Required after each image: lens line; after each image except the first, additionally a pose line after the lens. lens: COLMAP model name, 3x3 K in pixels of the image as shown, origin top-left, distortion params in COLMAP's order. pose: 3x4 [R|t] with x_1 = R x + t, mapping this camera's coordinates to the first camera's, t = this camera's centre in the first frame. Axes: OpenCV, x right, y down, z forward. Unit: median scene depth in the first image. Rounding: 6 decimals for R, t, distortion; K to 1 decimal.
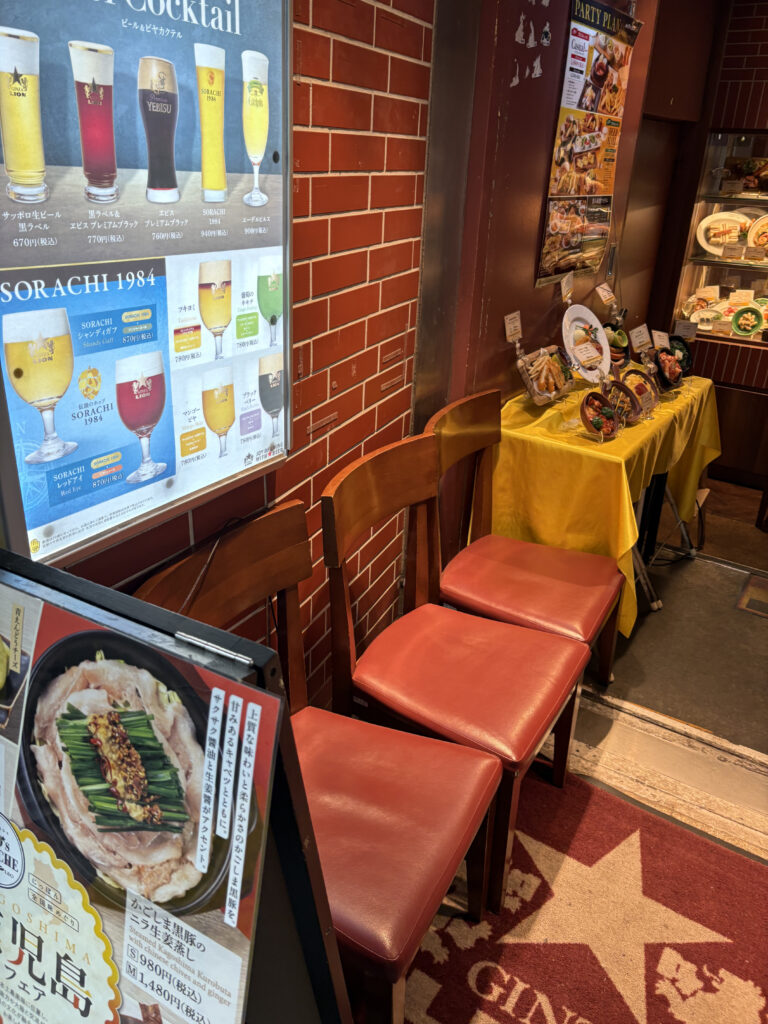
lens RADIAL K [[775.9, 0, 384.0], [0, 775.9, 512.0], [0, 0, 1]] dist [0.006715, -0.002001]
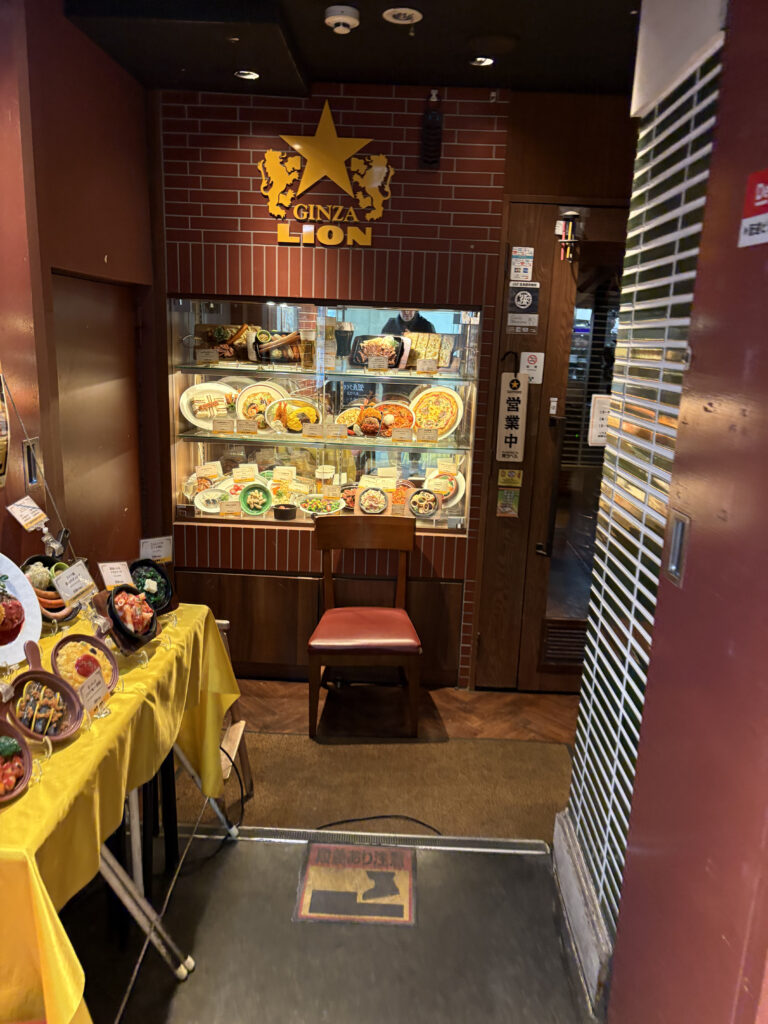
lens RADIAL K [[775.9, 0, 384.0], [0, 775.9, 512.0], [0, 0, 1]] dist [0.006715, -0.002001]
pose [[0.847631, -0.118904, 0.517092, 0.141807], [0.213930, 0.968427, -0.127993, -0.092554], [-0.485547, 0.219112, 0.846306, 0.200199]]
